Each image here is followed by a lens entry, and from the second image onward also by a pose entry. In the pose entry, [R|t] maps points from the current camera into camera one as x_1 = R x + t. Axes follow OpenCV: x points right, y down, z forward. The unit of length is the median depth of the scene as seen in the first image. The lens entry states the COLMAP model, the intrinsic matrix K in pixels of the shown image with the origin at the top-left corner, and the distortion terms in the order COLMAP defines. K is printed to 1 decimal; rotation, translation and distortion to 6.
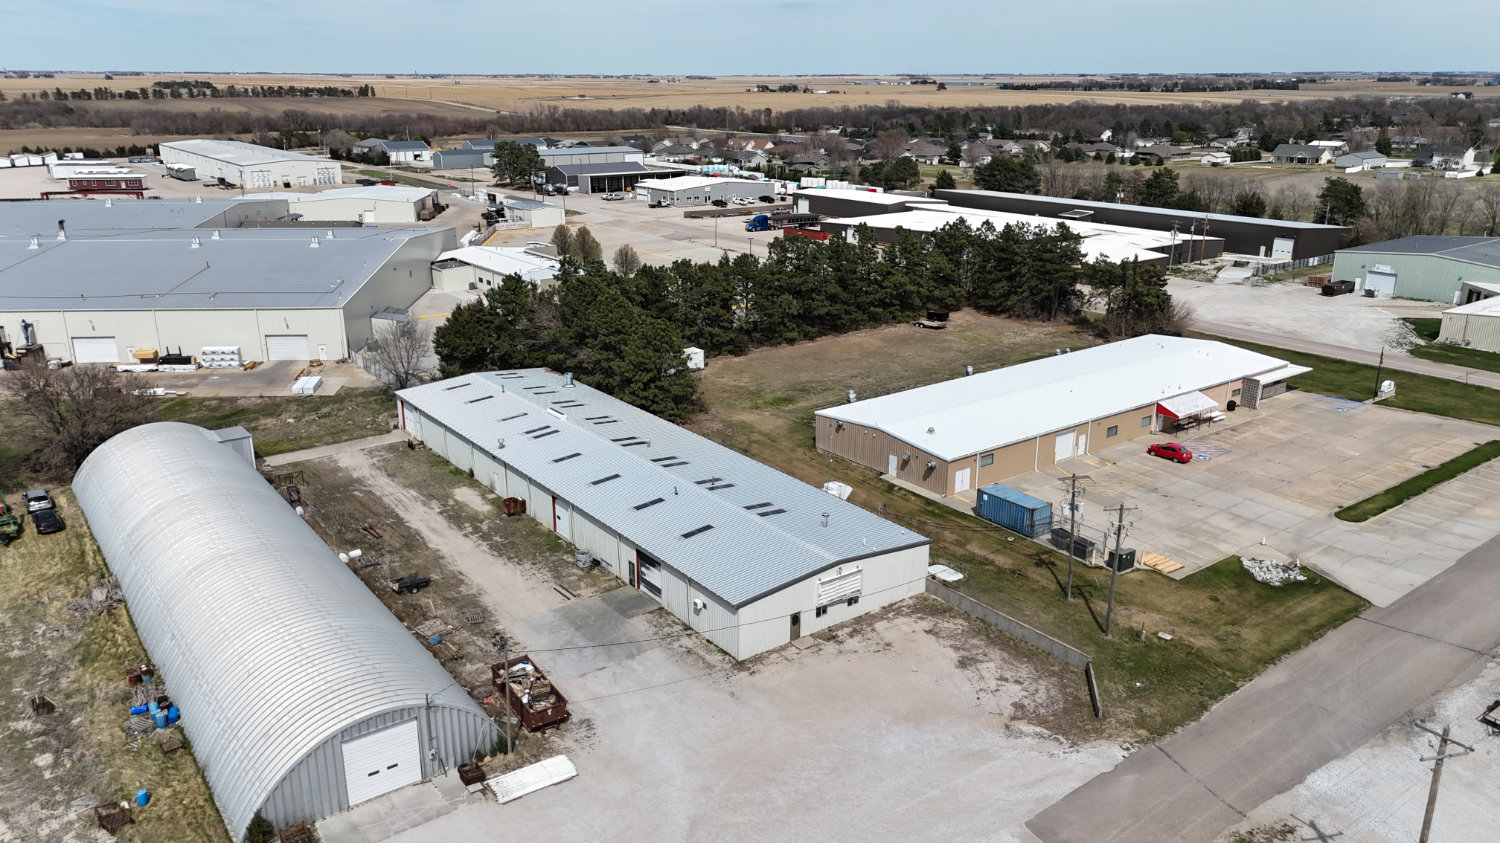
lens RADIAL K [[1111.4, 0, 749.9], [0, 1111.4, 405.8], [0, 0, 1]] dist [0.084600, -0.098959]
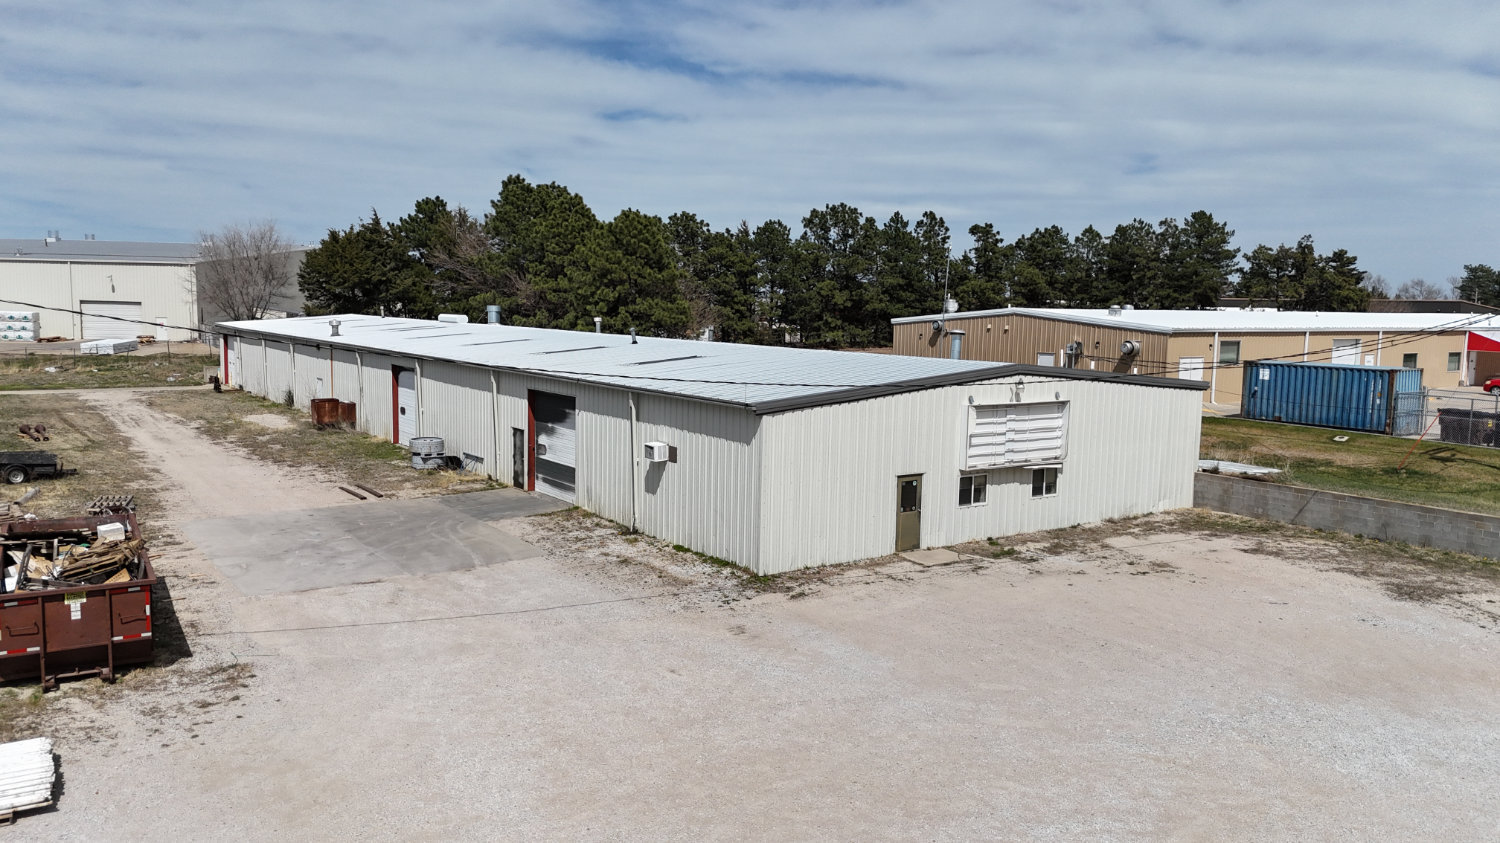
lens RADIAL K [[1105.5, 0, 750.0], [0, 1105.5, 421.5], [0, 0, 1]] dist [0.074130, -0.076203]
pose [[0.999666, 0.020477, -0.015736, -0.007497], [-0.023005, 0.982968, -0.182332, 0.220369], [0.011735, 0.182633, 0.983111, 0.578866]]
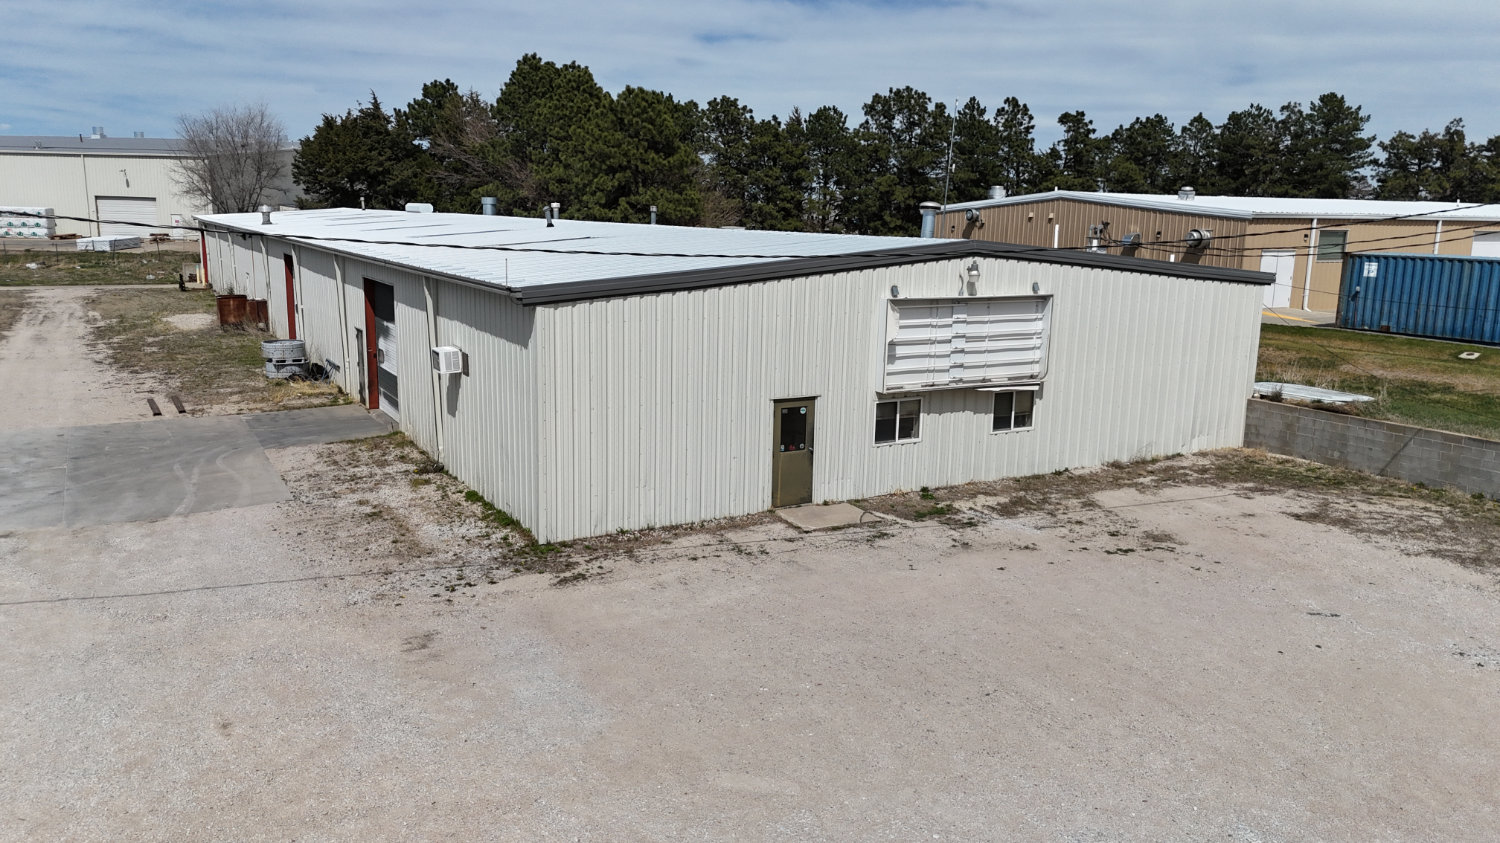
lens RADIAL K [[1105.5, 0, 750.0], [0, 1105.5, 421.5], [0, 0, 1]] dist [0.074130, -0.076203]
pose [[0.993119, 0.040449, -0.109900, 0.054916], [-0.051748, 0.993439, -0.101986, 0.202248], [0.105053, 0.106971, 0.988697, 0.686599]]
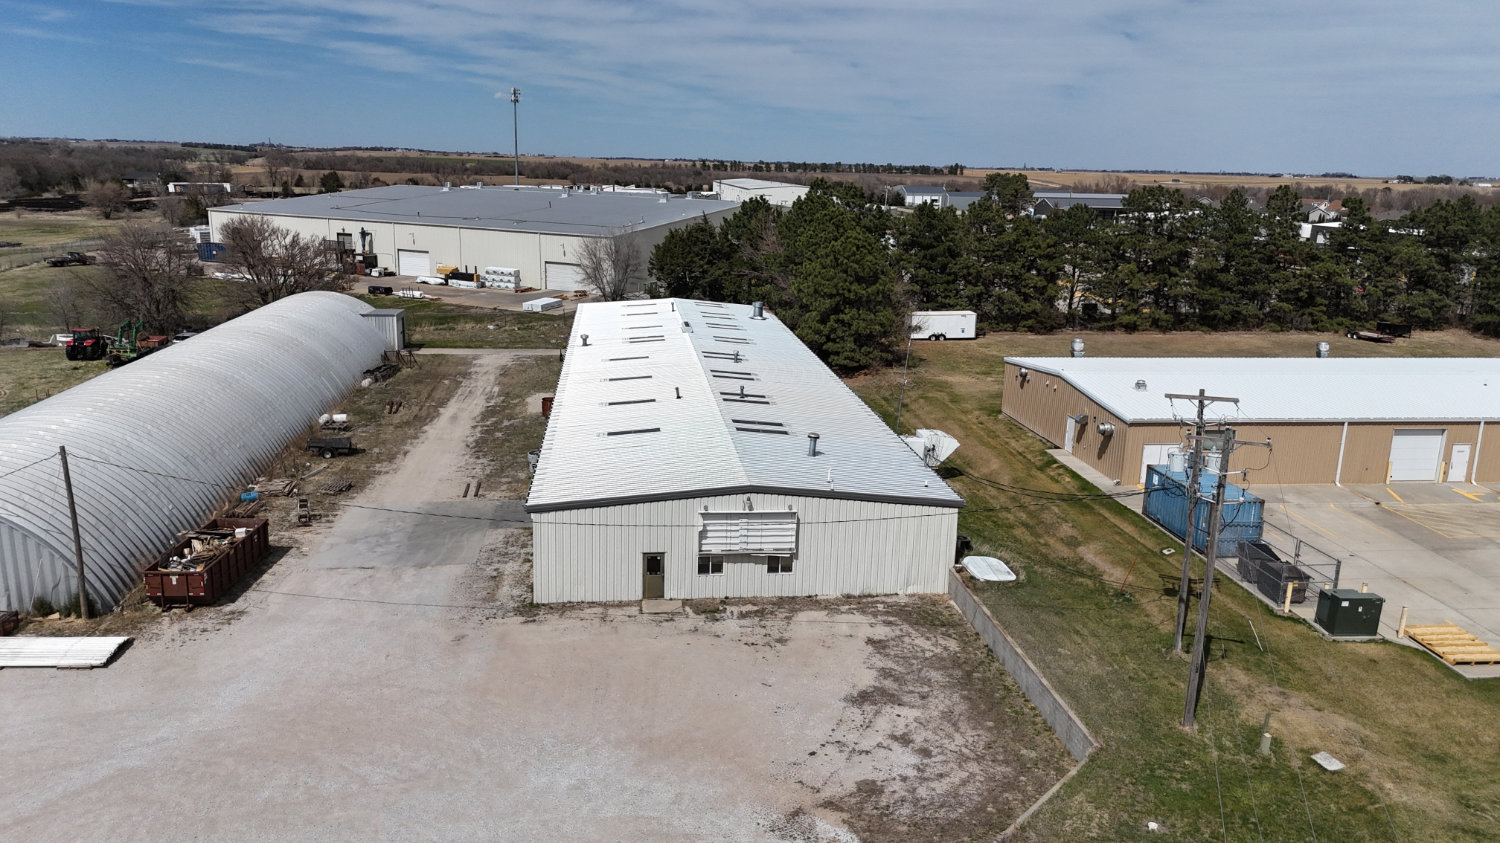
lens RADIAL K [[1111.4, 0, 749.9], [0, 1111.4, 405.8], [0, 0, 1]] dist [0.084600, -0.098959]
pose [[0.866230, 0.129187, -0.482656, 0.336978], [-0.168409, 0.984961, -0.038613, 0.113522], [0.470408, 0.114732, 0.874959, 0.455756]]
